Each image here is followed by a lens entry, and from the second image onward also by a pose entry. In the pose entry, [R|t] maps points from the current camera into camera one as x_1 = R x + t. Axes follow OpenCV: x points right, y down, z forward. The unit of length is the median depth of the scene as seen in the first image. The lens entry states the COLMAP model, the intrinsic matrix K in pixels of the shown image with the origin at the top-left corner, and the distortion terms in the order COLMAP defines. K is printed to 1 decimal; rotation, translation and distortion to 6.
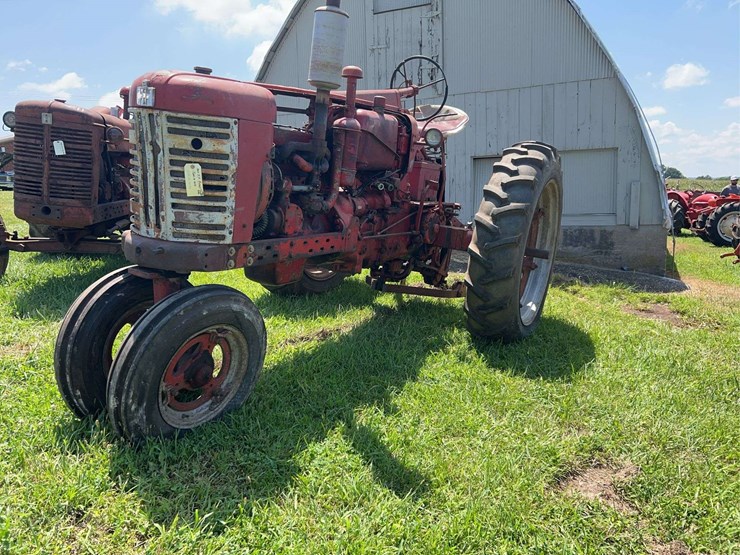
lens RADIAL K [[564.0, 0, 372.4], [0, 564.0, 279.9], [0, 0, 1]] dist [0.039098, -0.048796]
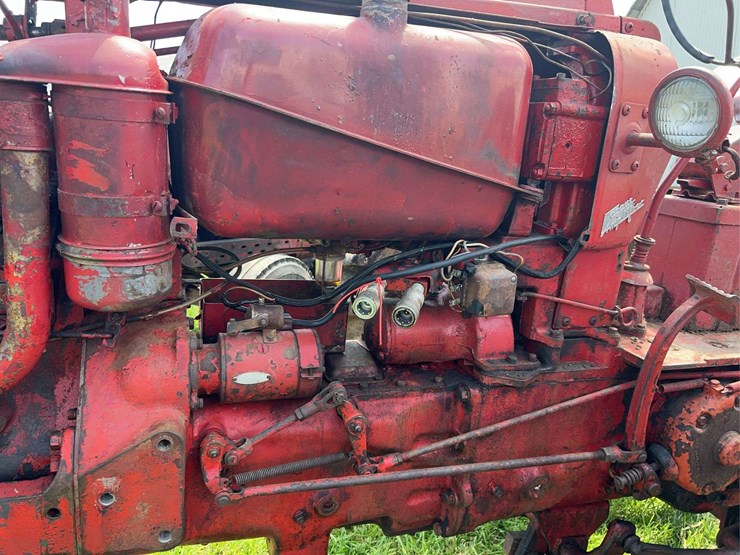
lens RADIAL K [[564.0, 0, 372.4], [0, 564.0, 279.9], [0, 0, 1]] dist [0.039098, -0.048796]
pose [[0.729334, 0.137878, -0.670120, 0.293933], [-0.152140, 0.987643, 0.037624, -0.292102], [0.667027, 0.074512, 0.741298, 1.257513]]
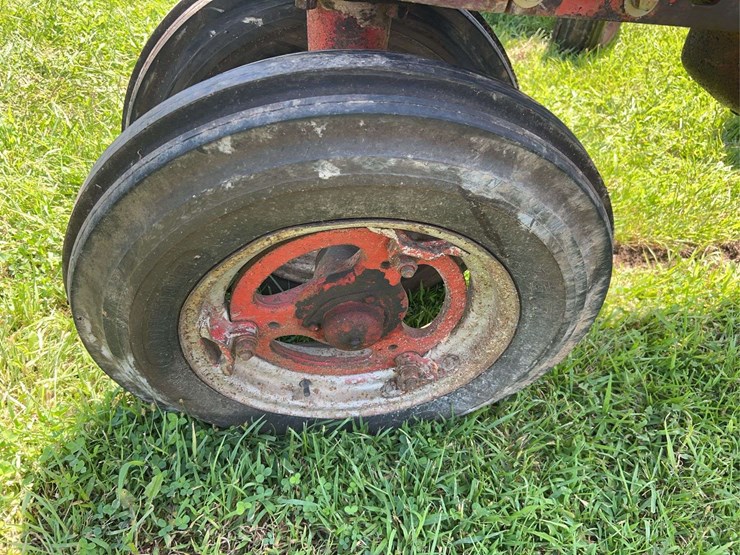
lens RADIAL K [[564.0, 0, 372.4], [0, 564.0, 279.9], [0, 0, 1]] dist [0.039098, -0.048796]
pose [[0.647708, 0.495746, -0.578542, -0.113759], [-0.214542, 0.847301, 0.485853, -0.026556], [0.731059, -0.190569, 0.655161, 0.832247]]
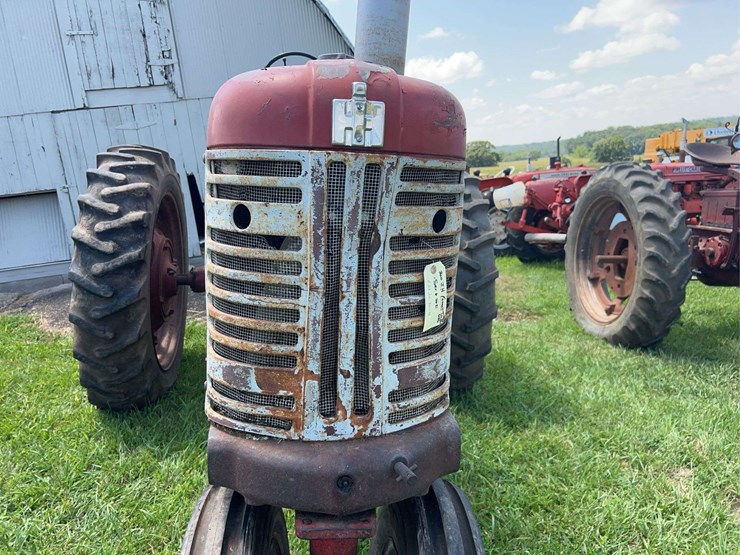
lens RADIAL K [[567.1, 0, 371.5], [0, 567.1, 273.5], [0, 0, 1]] dist [0.039118, -0.049757]
pose [[0.792258, -0.164726, 0.587530, -0.617007], [0.172196, 0.984092, 0.043712, -0.219121], [-0.585385, 0.066539, 0.808021, 0.631038]]
